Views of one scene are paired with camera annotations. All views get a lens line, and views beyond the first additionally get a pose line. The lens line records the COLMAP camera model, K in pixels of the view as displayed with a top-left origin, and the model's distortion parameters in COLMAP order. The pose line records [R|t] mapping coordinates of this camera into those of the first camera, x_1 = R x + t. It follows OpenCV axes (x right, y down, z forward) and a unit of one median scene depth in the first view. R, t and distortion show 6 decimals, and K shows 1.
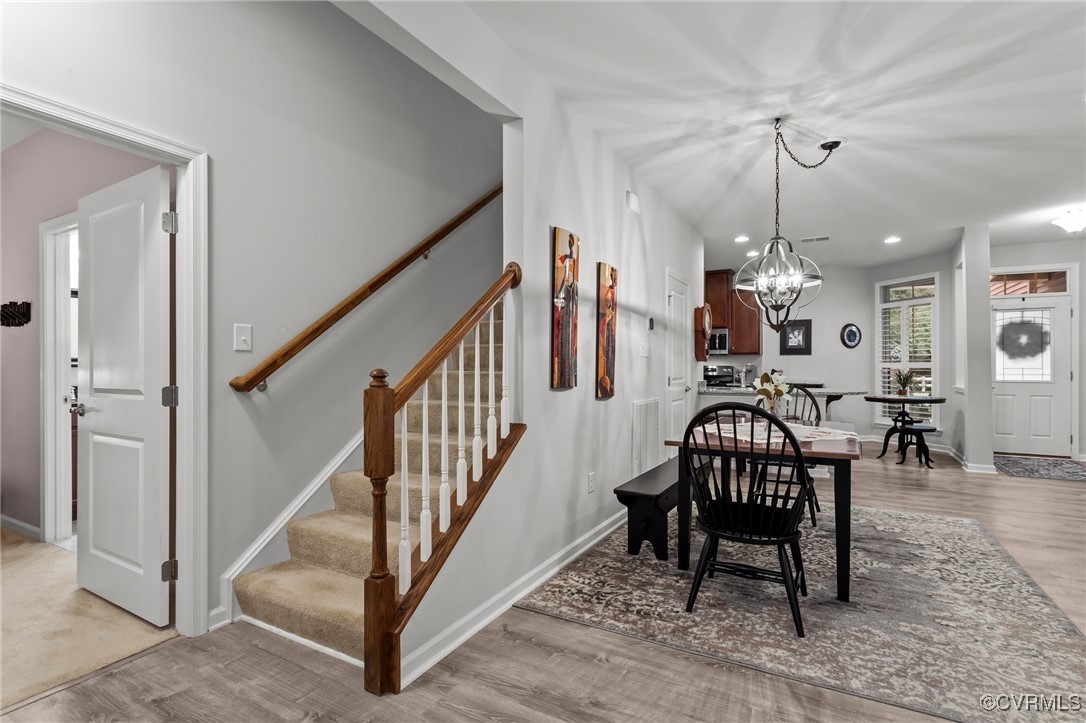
lens RADIAL K [[516.7, 0, 550.6], [0, 516.7, 365.0], [0, 0, 1]] dist [0.002736, 0.001187]
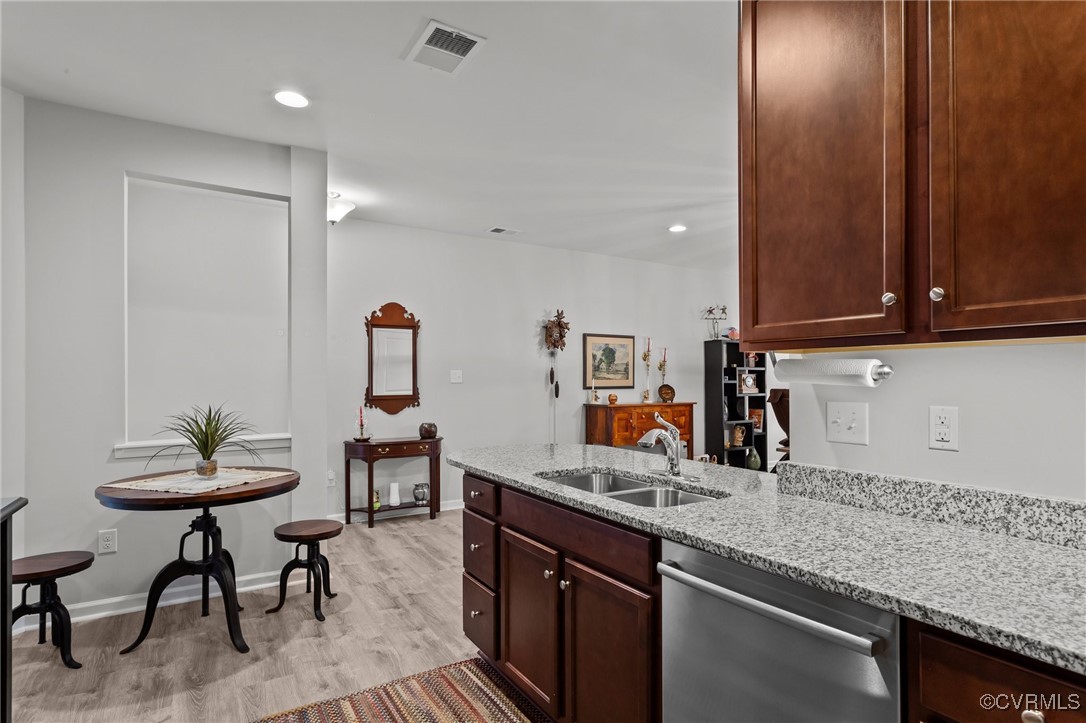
lens RADIAL K [[566.7, 0, 546.4], [0, 566.7, 377.9], [0, 0, 1]] dist [-0.000867, 0.000564]
pose [[-0.873495, -0.000919, 0.486831, 0.479511], [-0.003706, 0.999982, -0.004763, -0.027646], [-0.486818, -0.005965, -0.873483, 2.412817]]
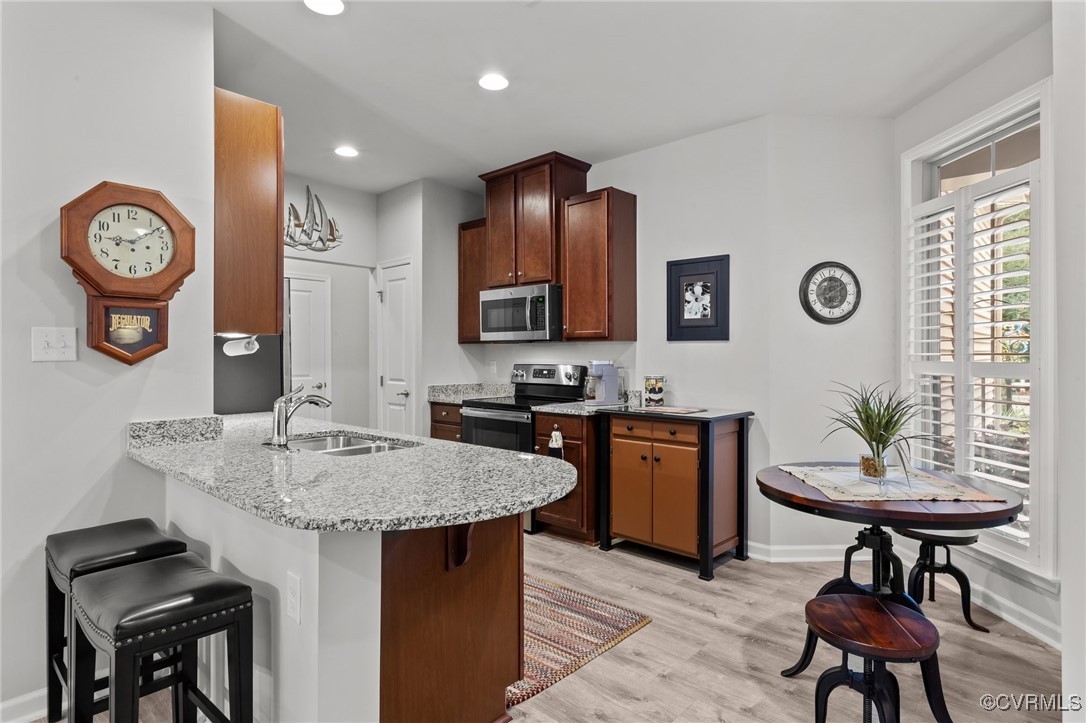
lens RADIAL K [[575.5, 0, 548.9], [0, 575.5, 357.5], [0, 0, 1]] dist [-0.001576, 0.000384]
pose [[0.973280, 0.001798, -0.229615, 1.108540], [0.000442, 0.999953, 0.009702, -0.025369], [0.229622, -0.009545, 0.973233, 1.225988]]
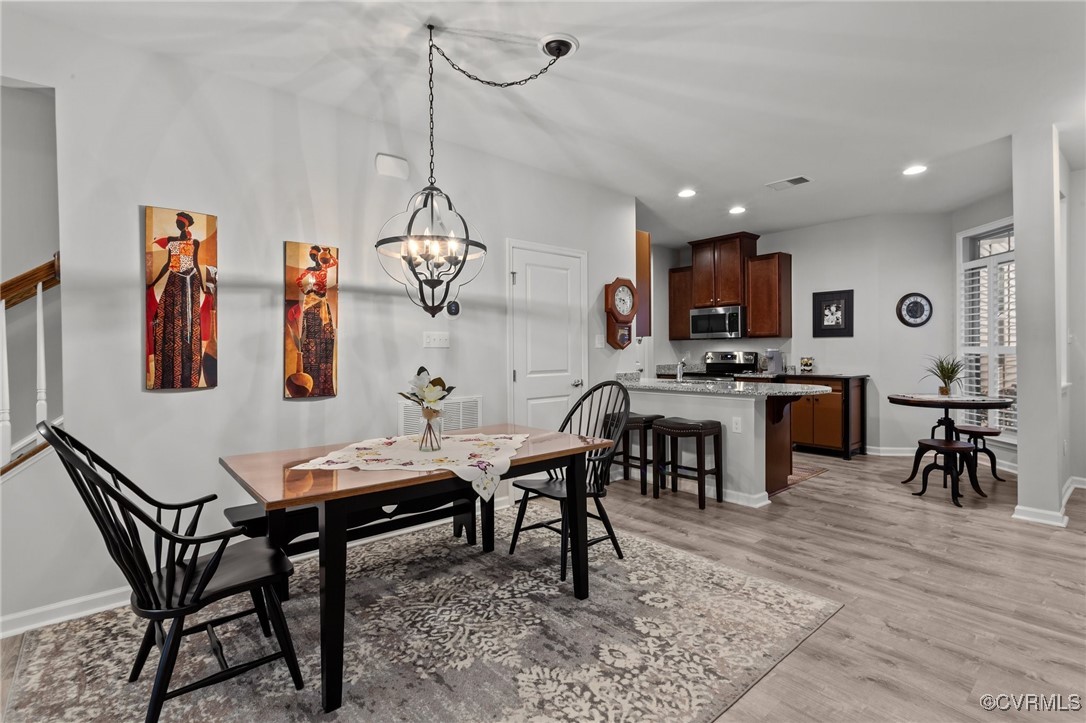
lens RADIAL K [[512.6, 0, 548.7], [0, 512.6, 355.4], [0, 0, 1]] dist [0.003959, -0.000045]
pose [[0.940060, -0.004619, -0.340978, 0.807837], [0.009629, 0.999869, 0.013002, -0.015215], [0.340873, -0.015506, 0.939981, 0.348701]]
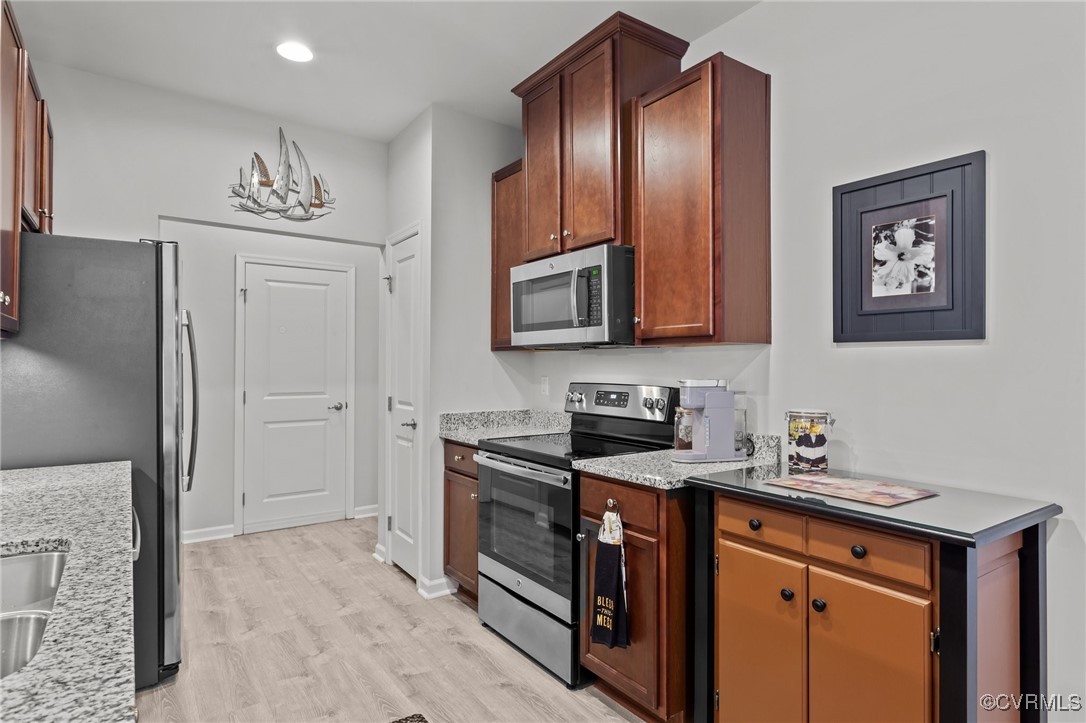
lens RADIAL K [[581.1, 0, 550.8], [0, 581.1, 360.1], [0, 0, 1]] dist [0.000265, 0.000574]
pose [[0.902917, -0.000163, -0.429814, 1.067758], [-0.002680, 0.999978, -0.006011, -0.024902], [0.429806, 0.006579, 0.902897, 1.749680]]
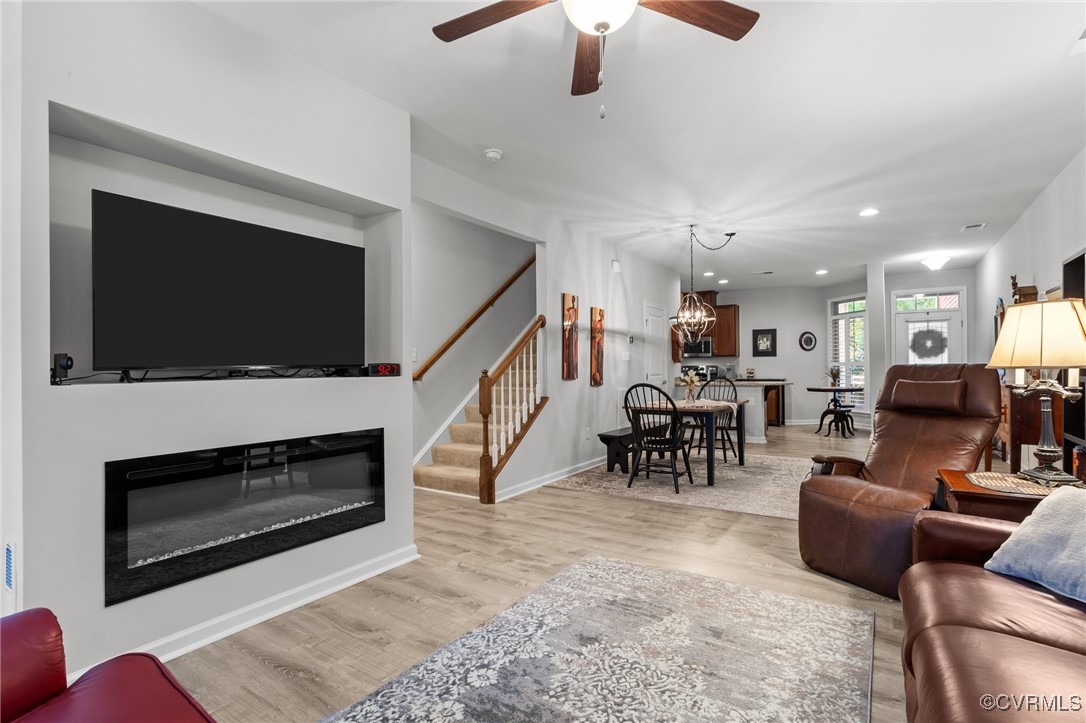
lens RADIAL K [[516.7, 0, 550.6], [0, 516.7, 365.0], [0, 0, 1]] dist [0.002736, 0.001187]
pose [[0.997712, -0.009169, -0.066985, 0.071724], [0.009085, 0.999958, -0.001560, -0.003242], [0.066996, 0.000948, 0.997753, -0.750653]]
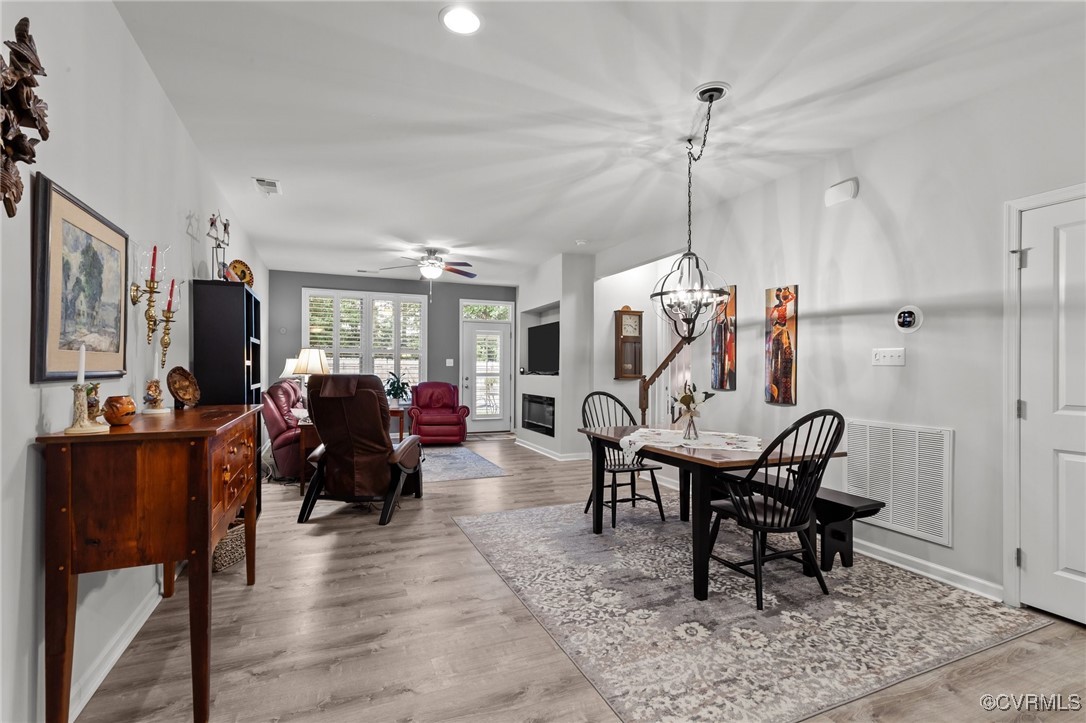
lens RADIAL K [[516.7, 0, 550.6], [0, 516.7, 365.0], [0, 0, 1]] dist [0.002736, 0.001187]
pose [[-0.607029, -0.007458, -0.794644, 1.376354], [-0.001507, 0.999965, -0.008233, -0.011905], [0.794678, -0.003800, -0.607019, 1.351036]]
